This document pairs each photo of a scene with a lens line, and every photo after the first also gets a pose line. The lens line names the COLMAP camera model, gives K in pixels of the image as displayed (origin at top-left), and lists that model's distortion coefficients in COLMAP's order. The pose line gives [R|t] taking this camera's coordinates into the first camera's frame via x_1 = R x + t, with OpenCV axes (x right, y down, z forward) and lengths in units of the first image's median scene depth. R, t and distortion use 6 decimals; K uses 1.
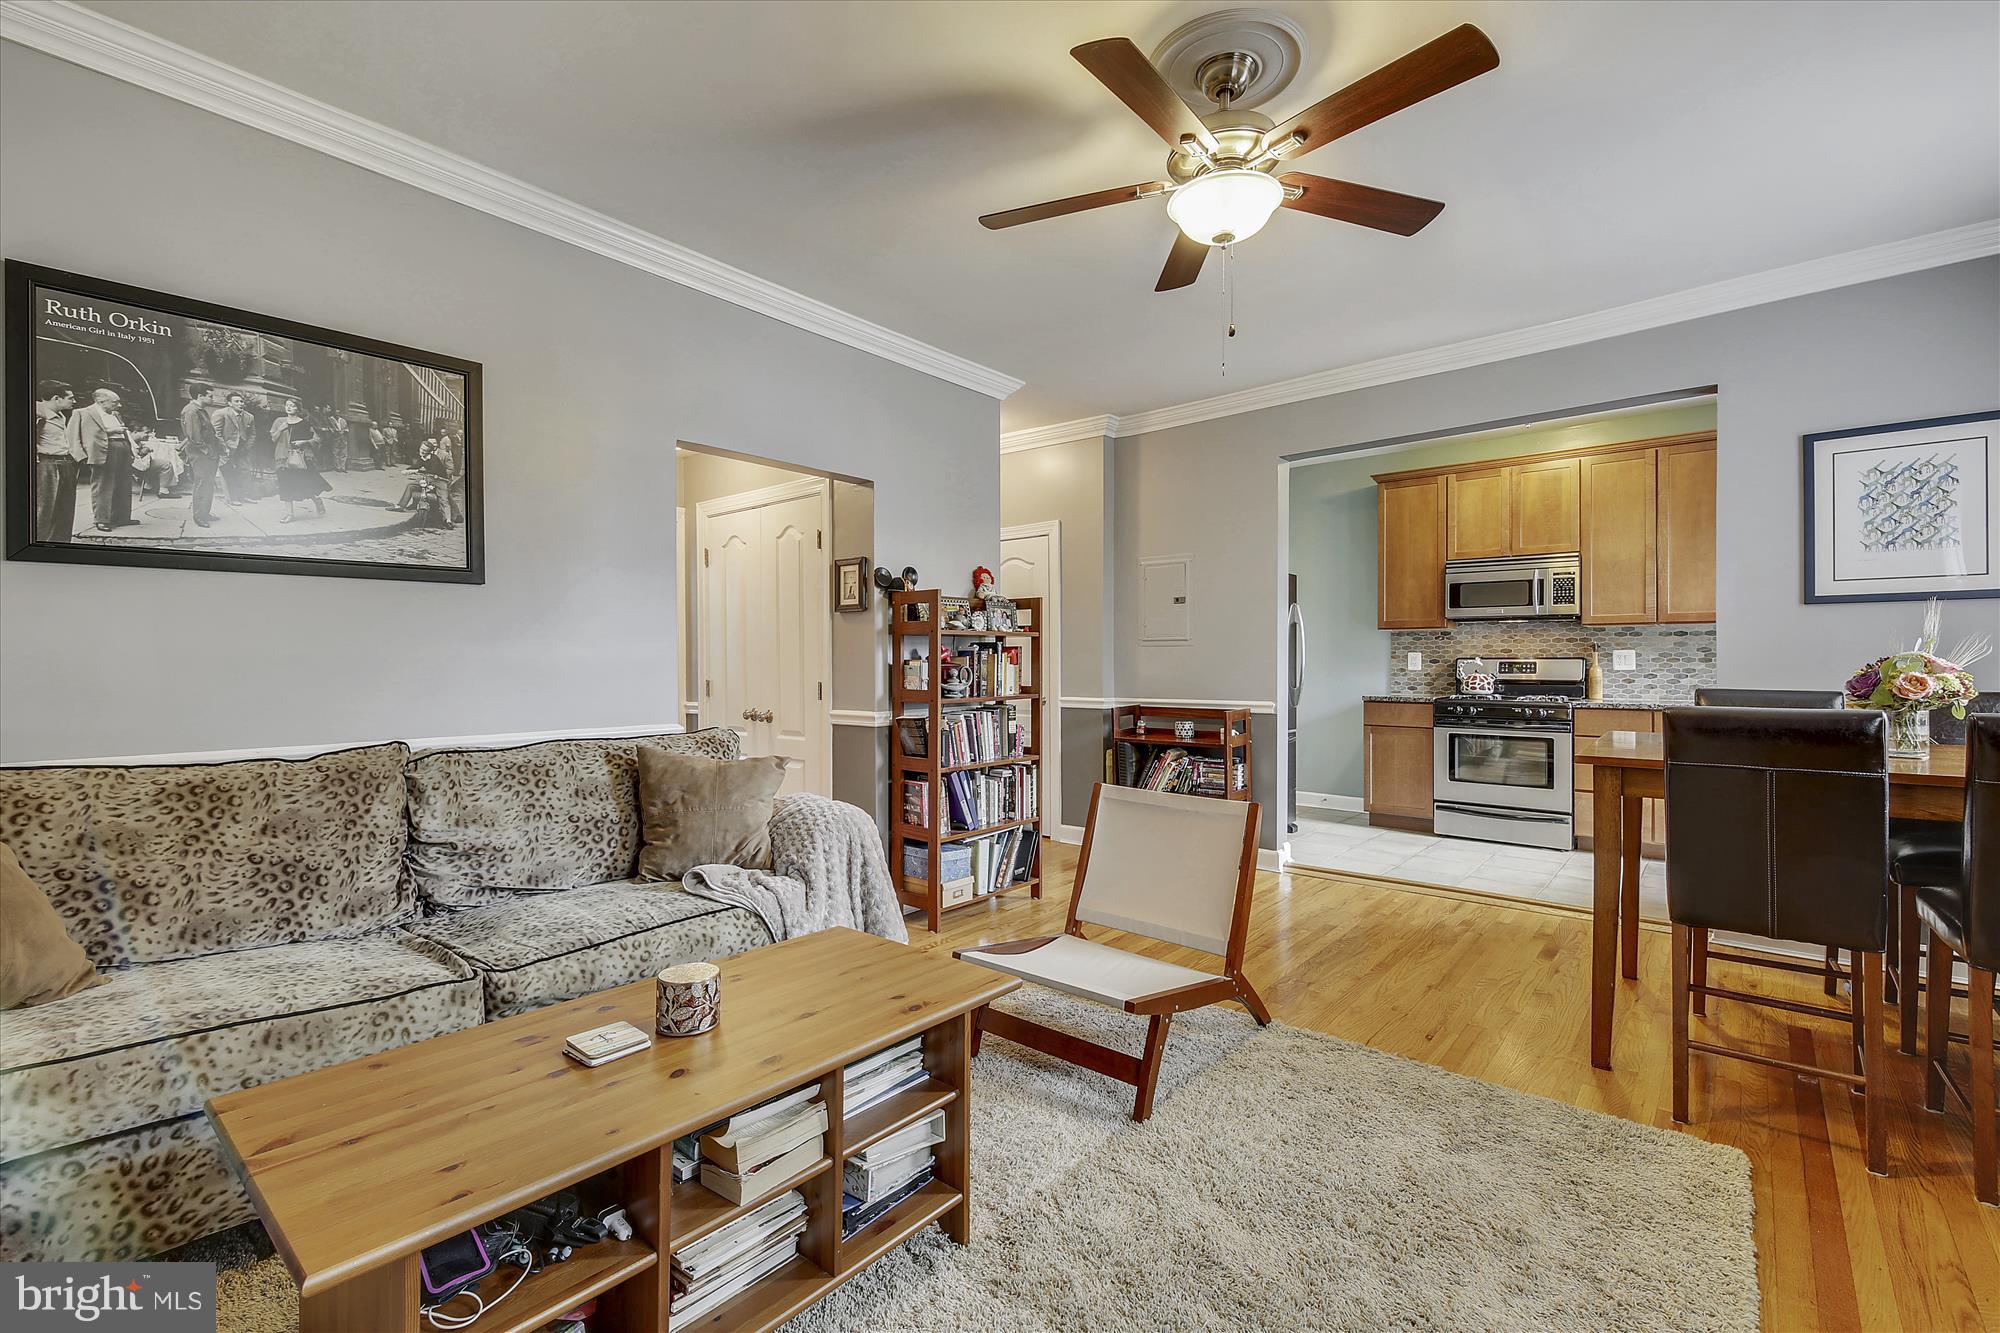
lens RADIAL K [[863.2, 0, 991.2], [0, 863.2, 657.6], [0, 0, 1]] dist [0.007221, -0.006277]
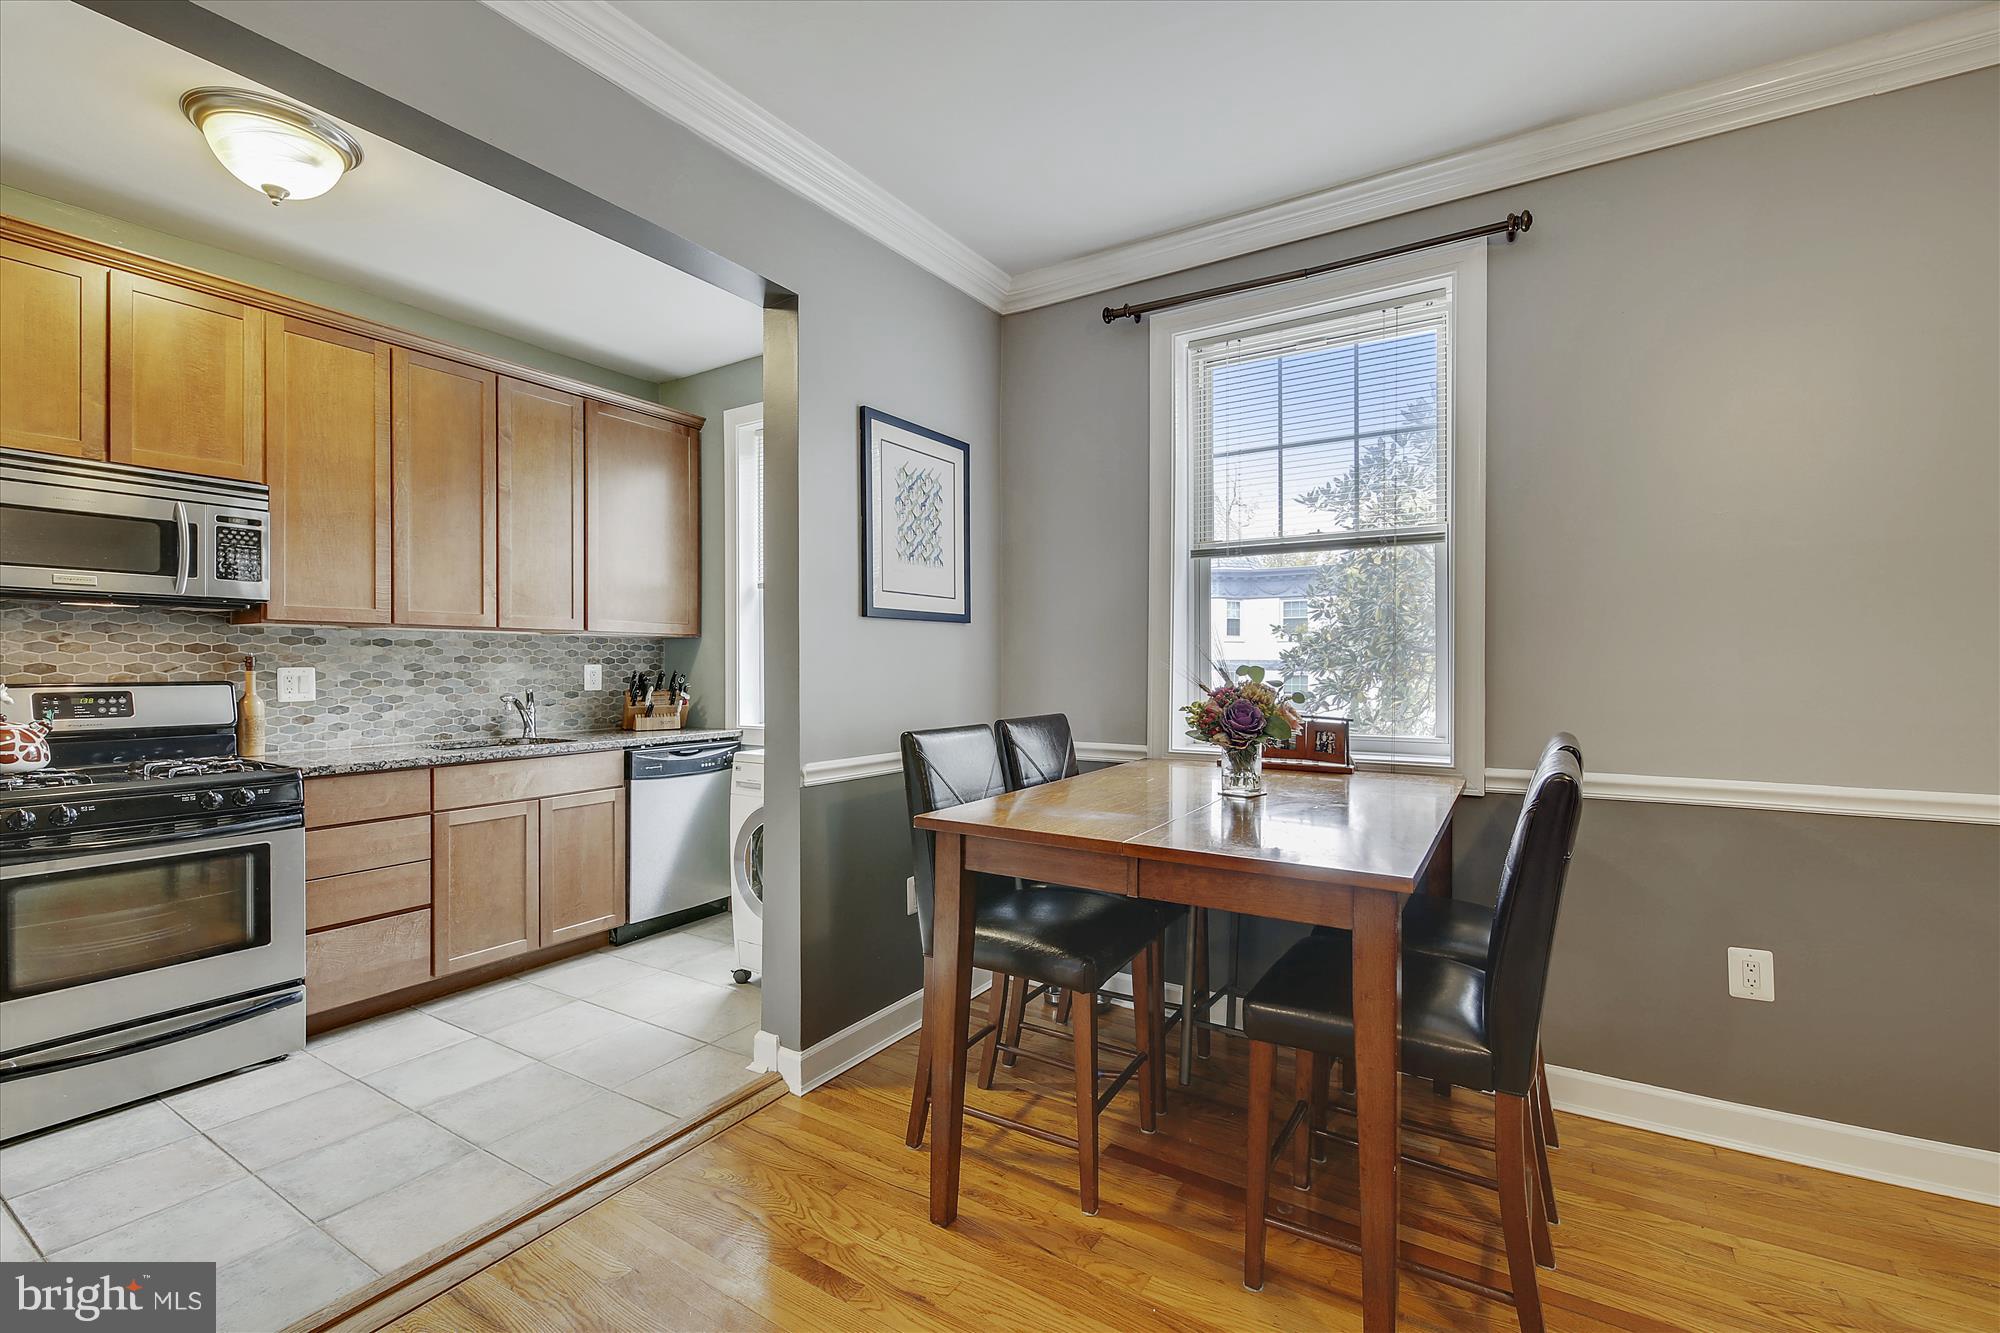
lens RADIAL K [[863.2, 0, 1001.1], [0, 863.2, 665.7], [0, 0, 1]] dist [0.007221, -0.006277]
pose [[-0.149283, -0.000481, 0.988794, 0.079750], [-0.000658, 1.000000, 0.000387, -0.010408], [-0.988794, -0.000593, -0.149283, 0.610962]]
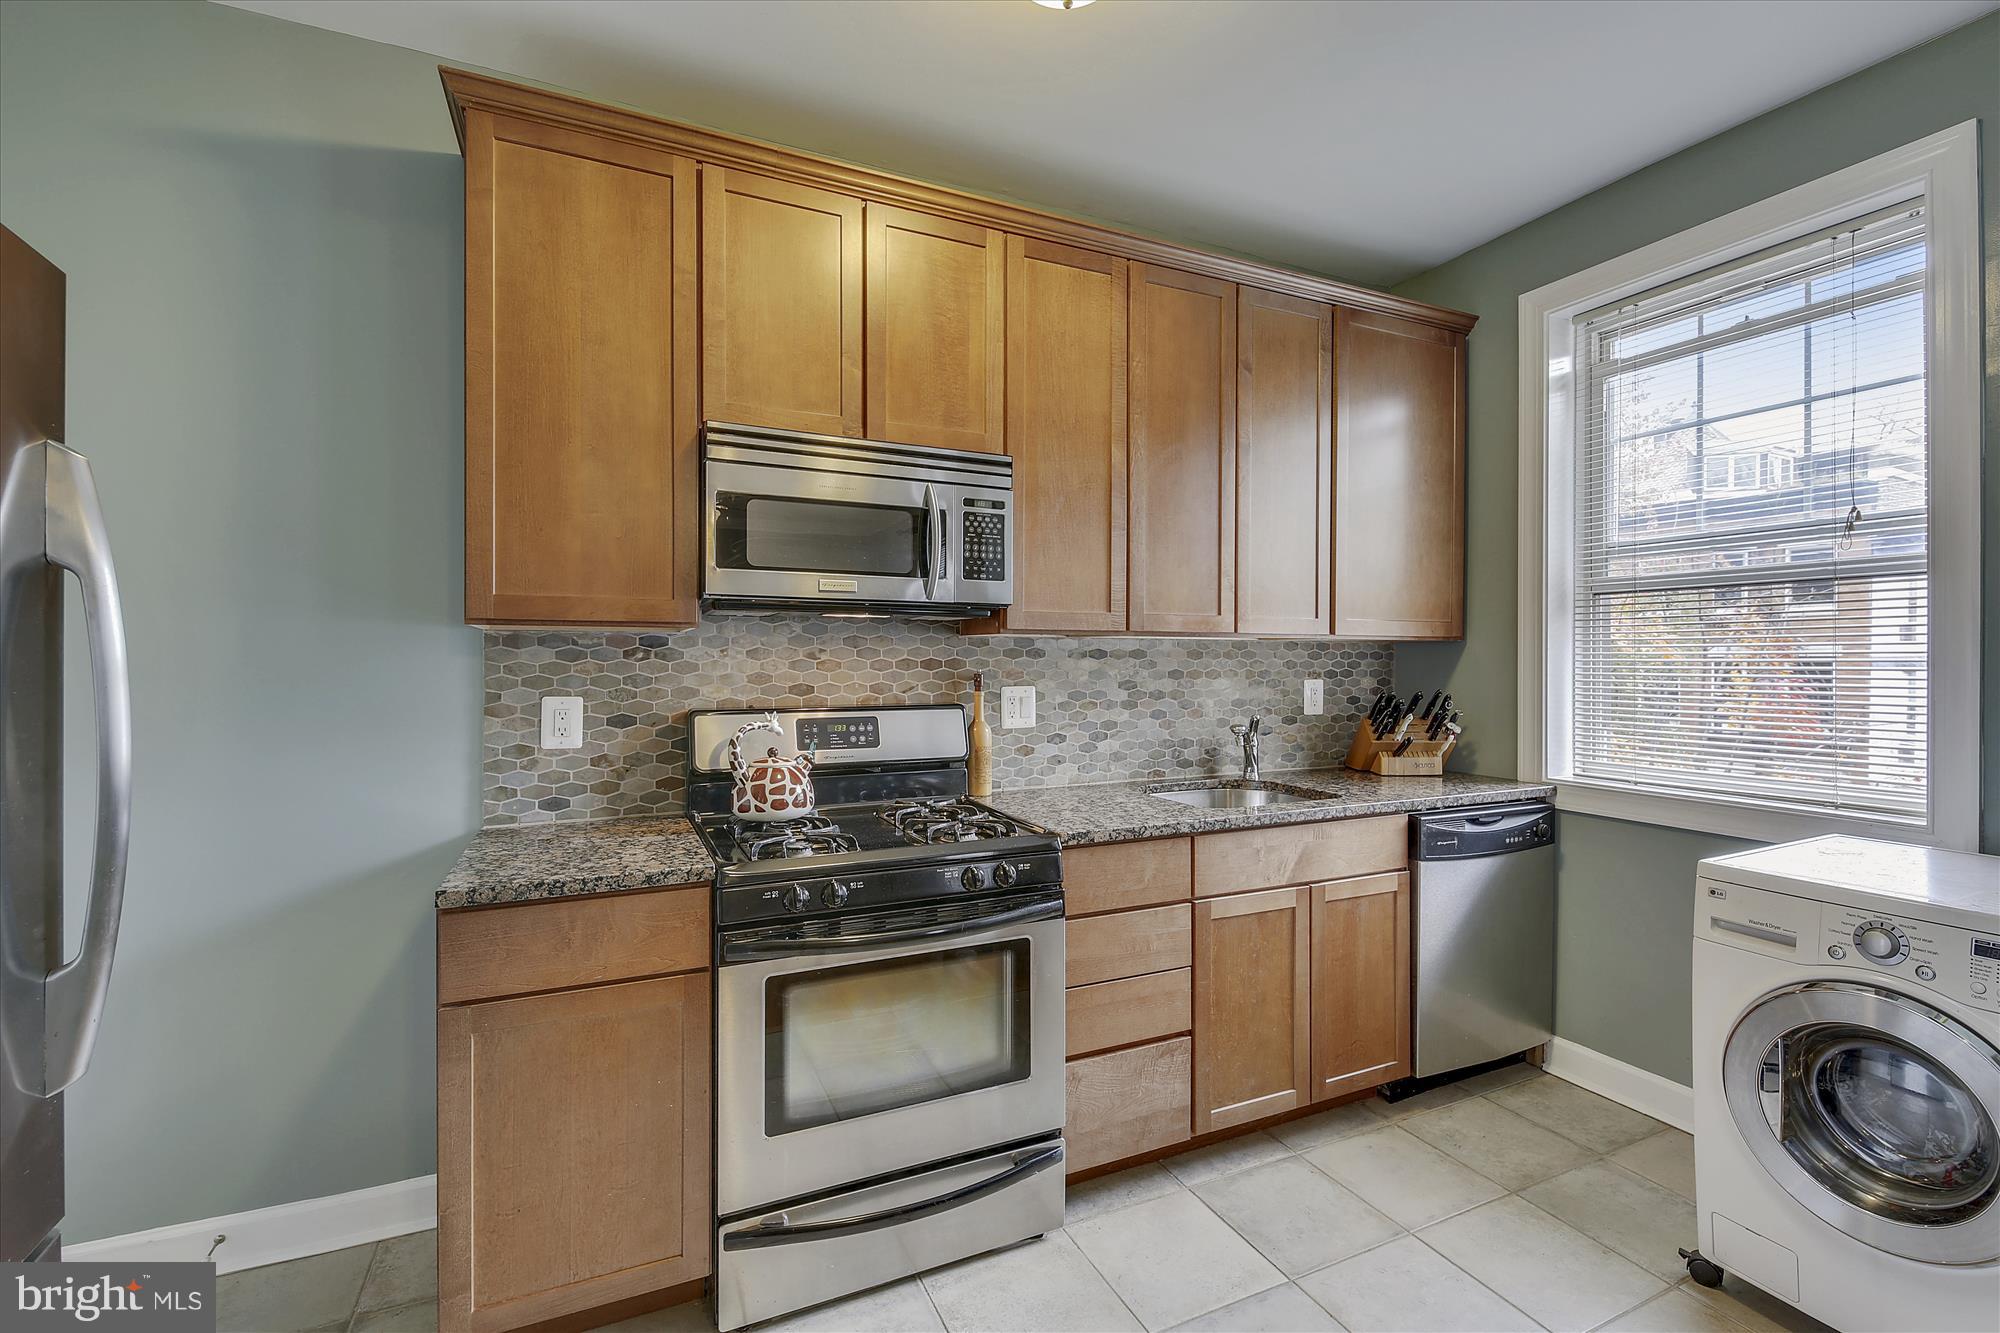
lens RADIAL K [[863.2, 0, 1001.9], [0, 863.2, 658.7], [0, 0, 1]] dist [0.007221, -0.006277]
pose [[0.411482, 0.000110, 0.911418, 0.291443], [-0.004396, 0.999989, 0.001864, -0.024695], [-0.911407, -0.004773, 0.411478, 0.806655]]
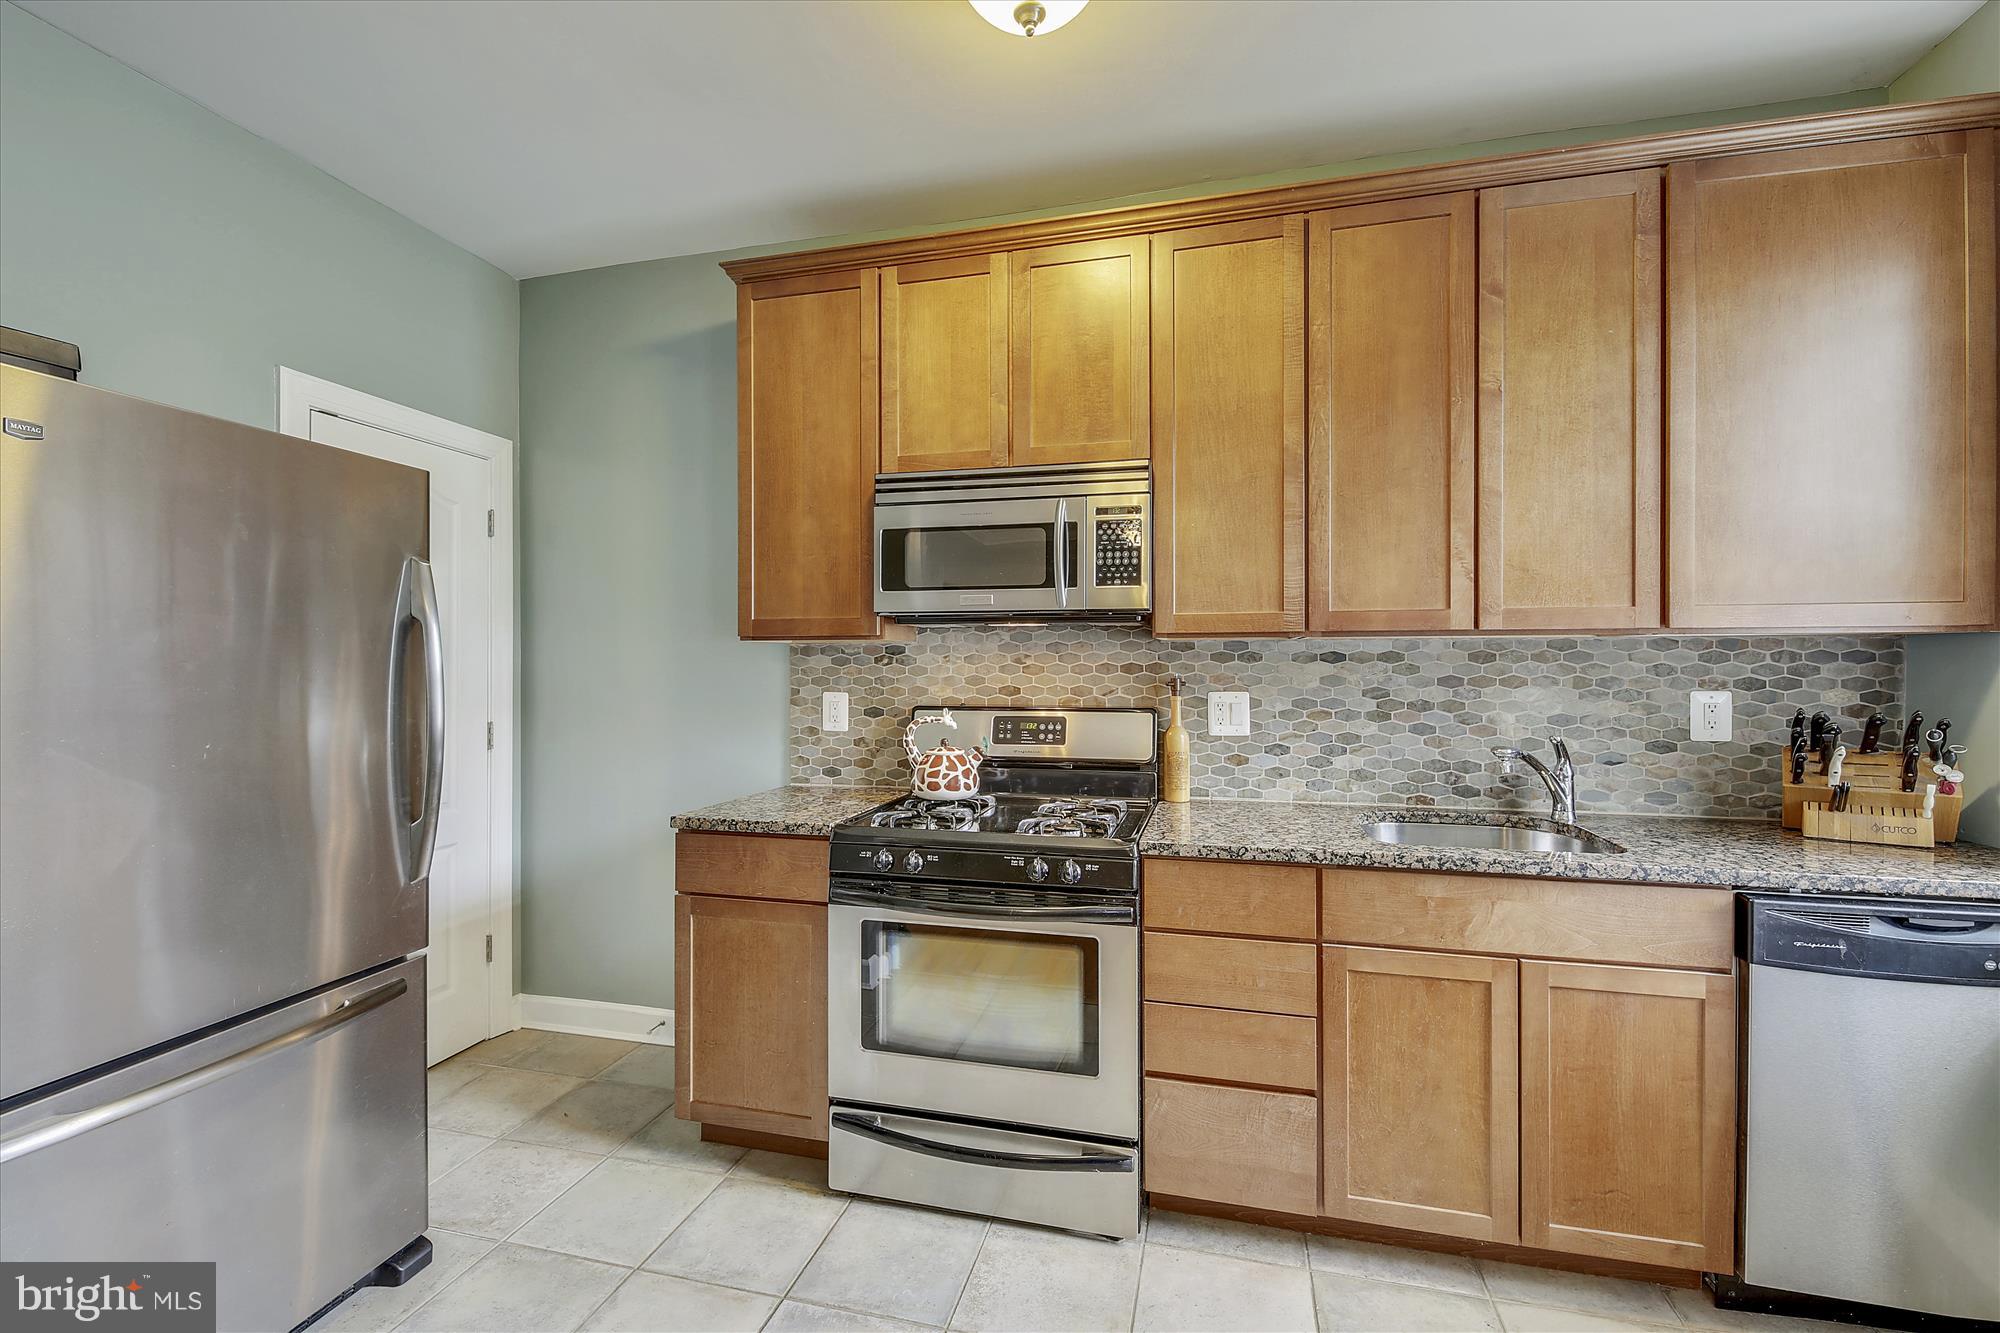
lens RADIAL K [[863.2, 0, 998.6], [0, 863.2, 662.5], [0, 0, 1]] dist [0.007221, -0.006277]
pose [[0.897046, -0.002761, 0.441928, 0.419849], [0.000850, 0.999989, 0.004521, -0.026161], [-0.441936, -0.003680, 0.897039, 0.642113]]
